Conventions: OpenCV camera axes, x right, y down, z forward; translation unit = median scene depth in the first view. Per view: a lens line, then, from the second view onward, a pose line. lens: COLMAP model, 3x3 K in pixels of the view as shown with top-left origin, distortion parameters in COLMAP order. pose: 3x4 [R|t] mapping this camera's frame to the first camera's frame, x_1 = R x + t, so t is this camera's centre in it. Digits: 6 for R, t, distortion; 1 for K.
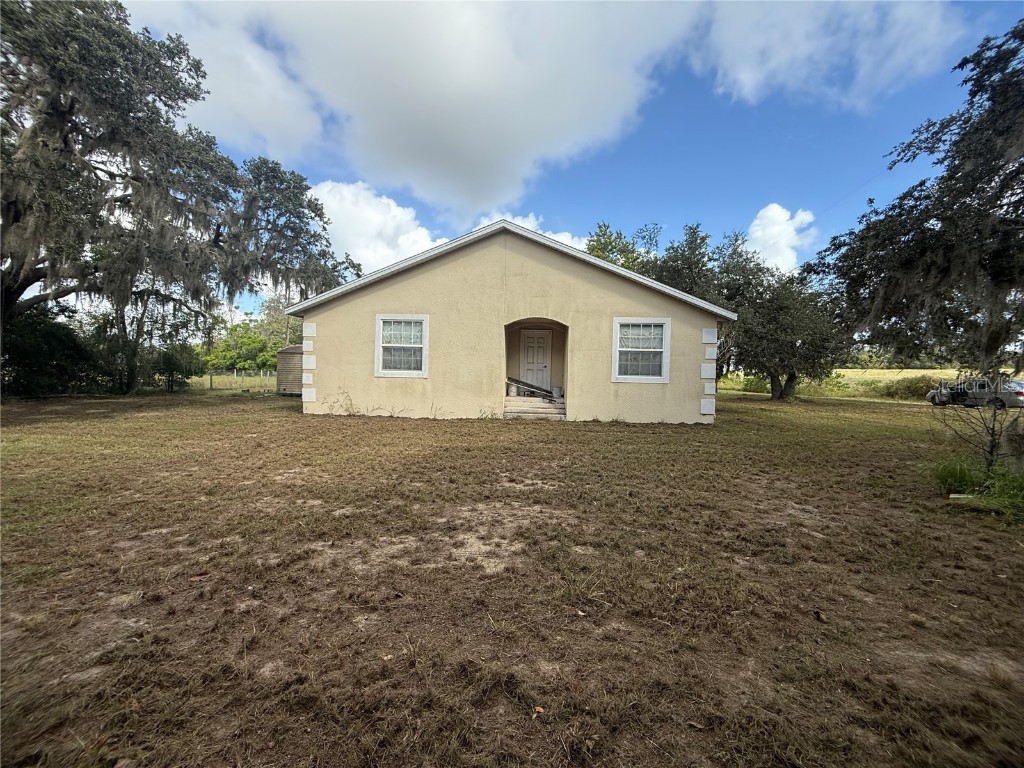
lens RADIAL K [[416.8, 0, 512.0], [0, 416.8, 384.0], [0, 0, 1]] dist [0.009065, -0.000159]
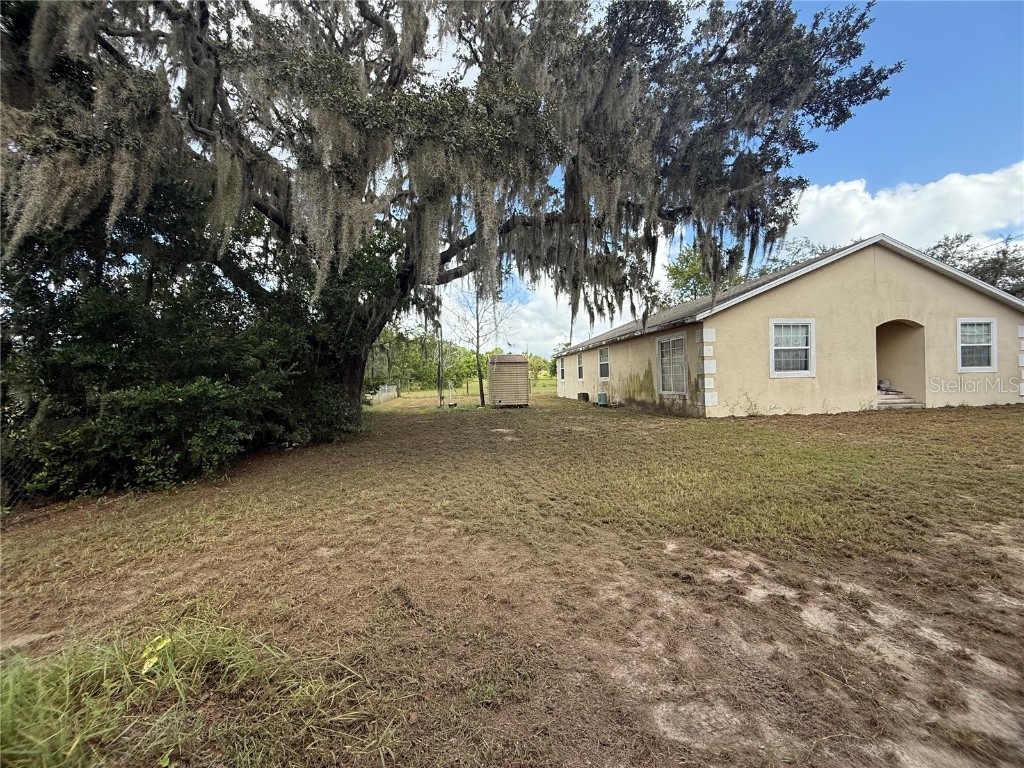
lens RADIAL K [[416.8, 0, 512.0], [0, 416.8, 384.0], [0, 0, 1]] dist [0.009065, -0.000159]
pose [[0.974637, -0.049515, 0.218246, -1.213434], [0.052364, 0.998601, -0.007285, -0.029675], [-0.217581, 0.018529, 0.975866, 0.110459]]
